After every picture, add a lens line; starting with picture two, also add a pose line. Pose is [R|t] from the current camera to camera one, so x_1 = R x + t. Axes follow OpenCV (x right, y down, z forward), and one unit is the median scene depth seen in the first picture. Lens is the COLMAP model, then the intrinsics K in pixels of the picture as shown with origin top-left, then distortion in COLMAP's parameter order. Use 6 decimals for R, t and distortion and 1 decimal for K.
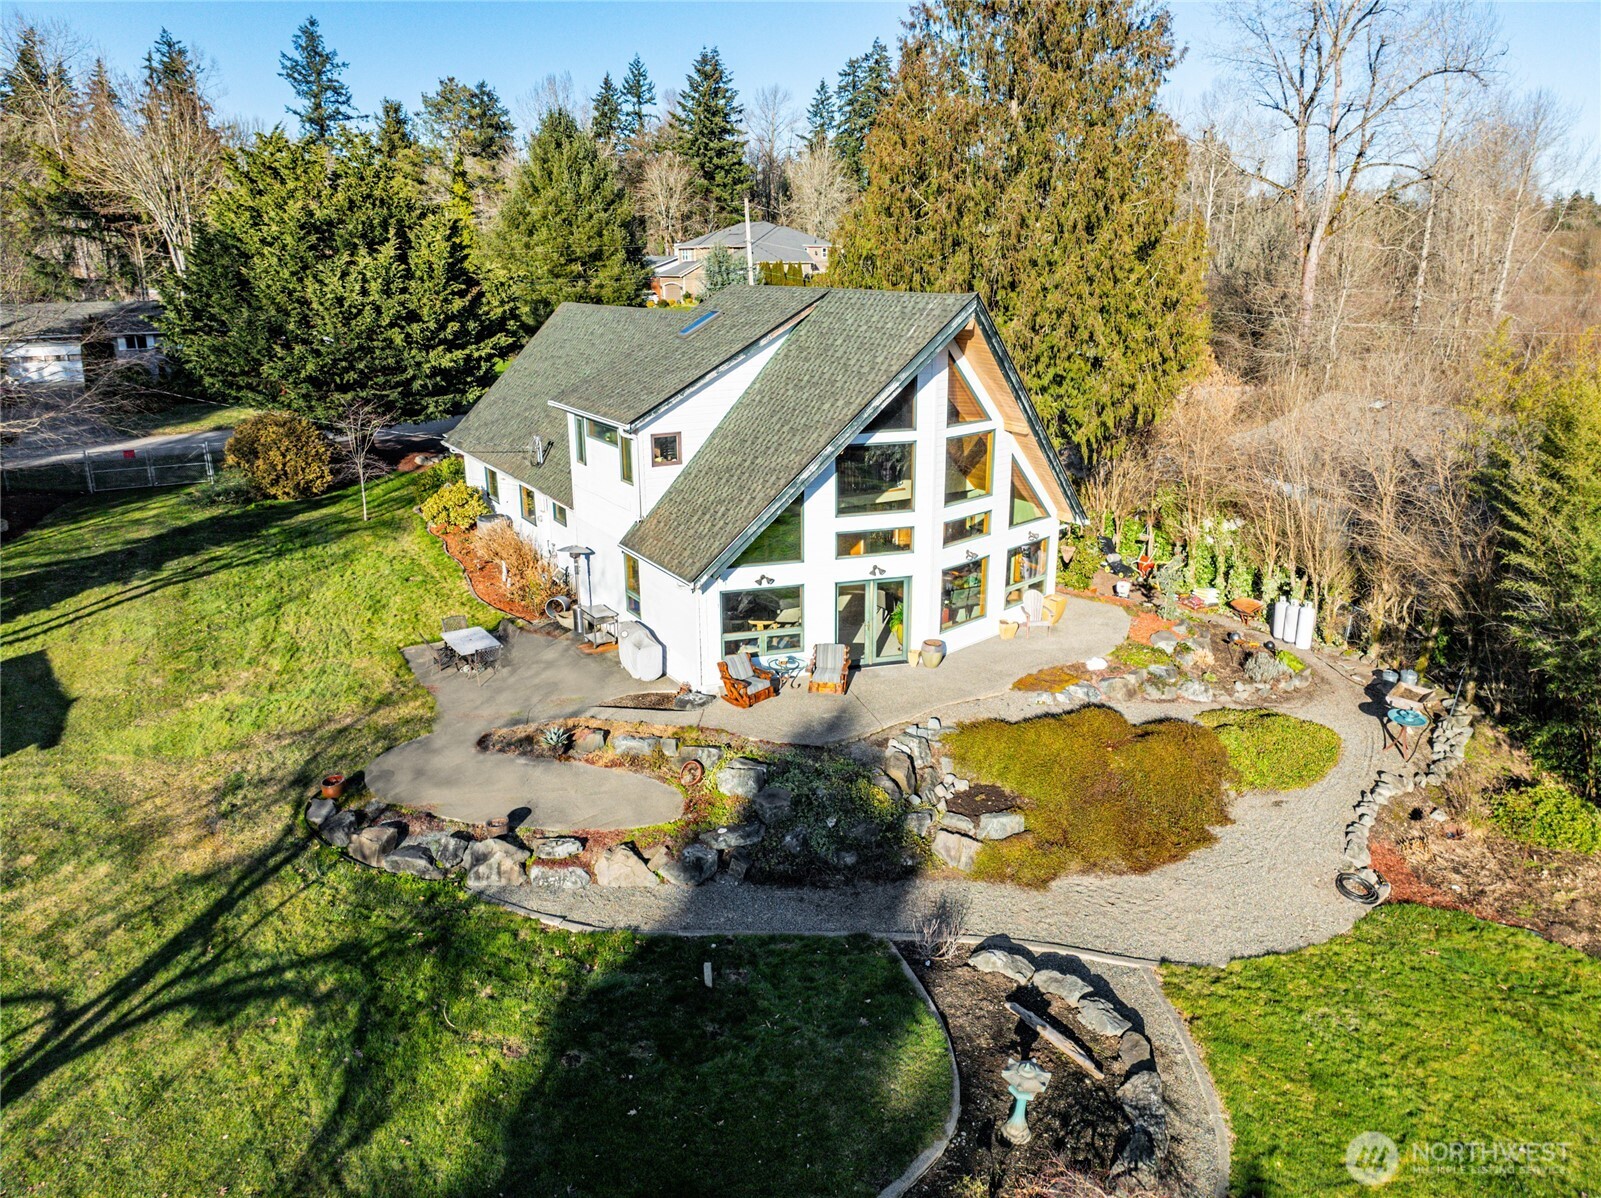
lens RADIAL K [[1130.5, 0, 800.5], [0, 1130.5, 599.0], [0, 0, 1]] dist [-0.012841, 0.001194]
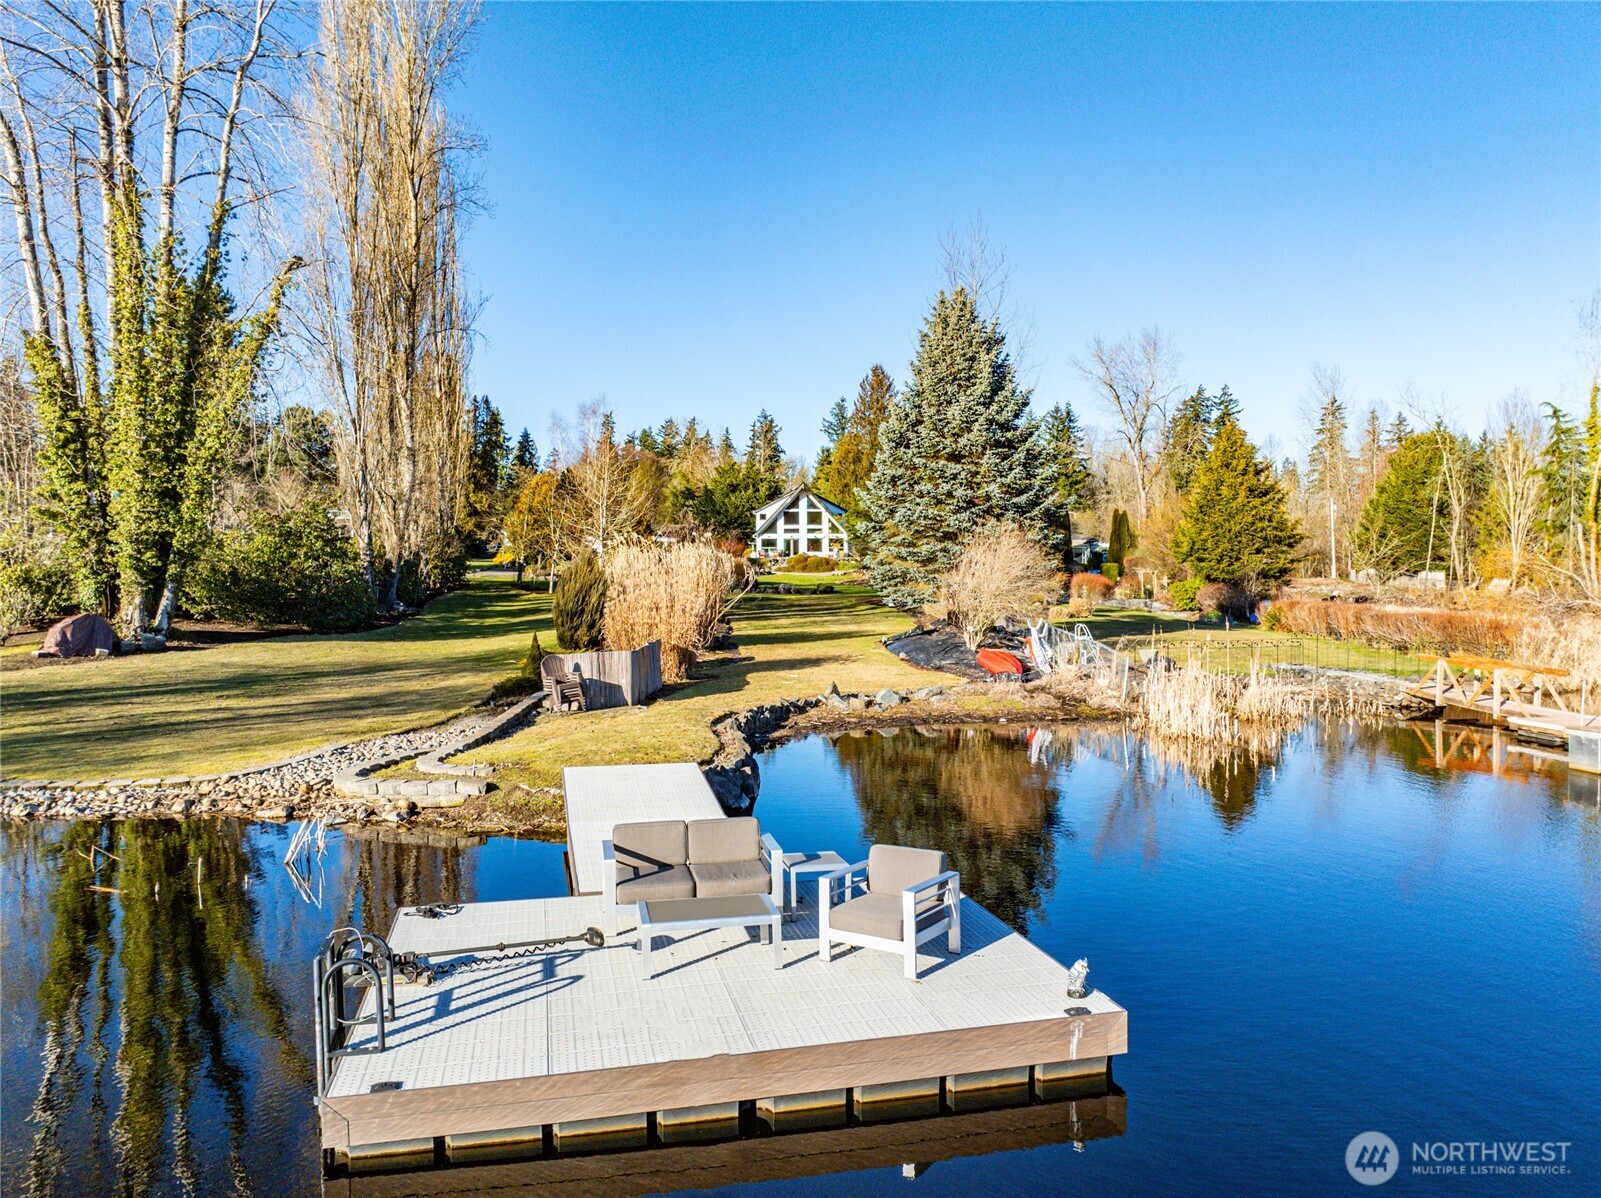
lens RADIAL K [[1141.4, 0, 800.5], [0, 1141.4, 599.0], [0, 0, 1]] dist [0.001304, -0.081189]
pose [[0.887740, 0.015756, -0.460076, 1.401934], [-0.138045, 0.962532, -0.233402, 0.816036], [0.439160, 0.270711, 0.856653, -1.871382]]
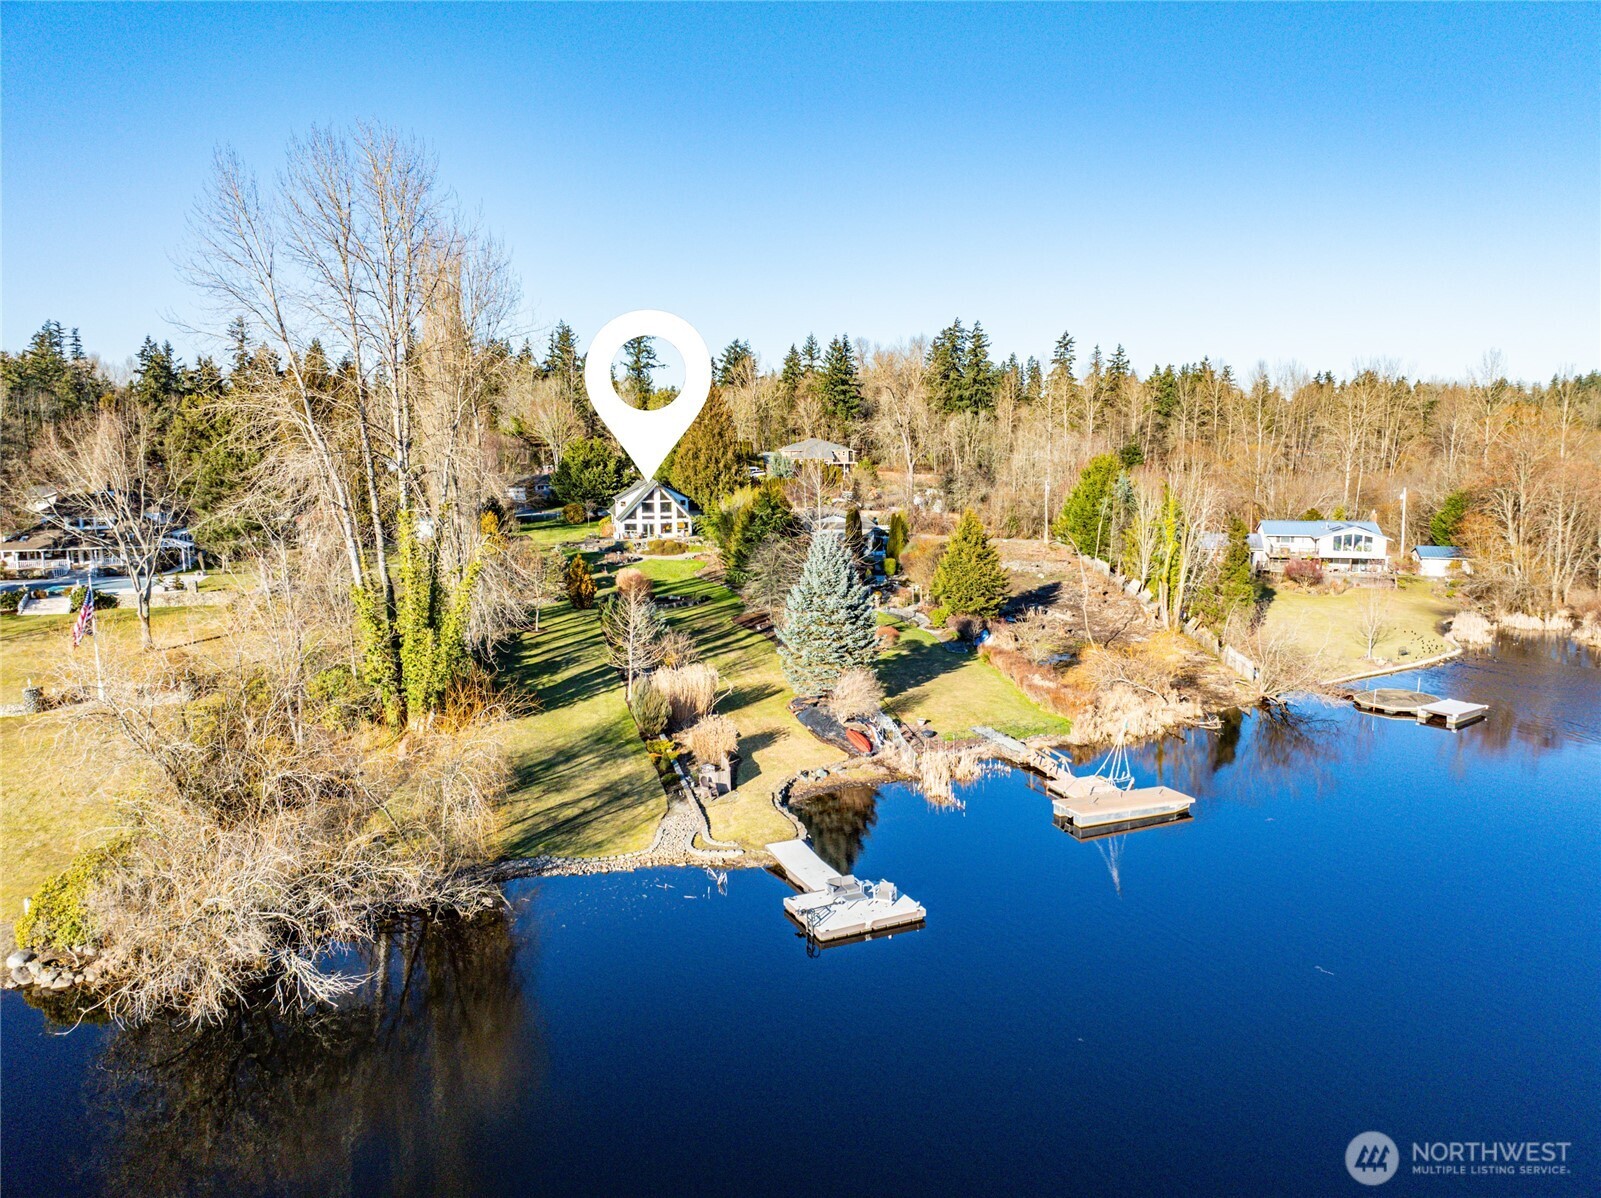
lens RADIAL K [[1141.4, 0, 800.5], [0, 1141.4, 599.0], [0, 0, 1]] dist [0.001304, -0.081189]
pose [[0.962105, 0.045962, -0.268780, 1.536405], [-0.083897, 0.987773, -0.131402, 0.684943], [0.259454, 0.148972, 0.954197, -2.833783]]
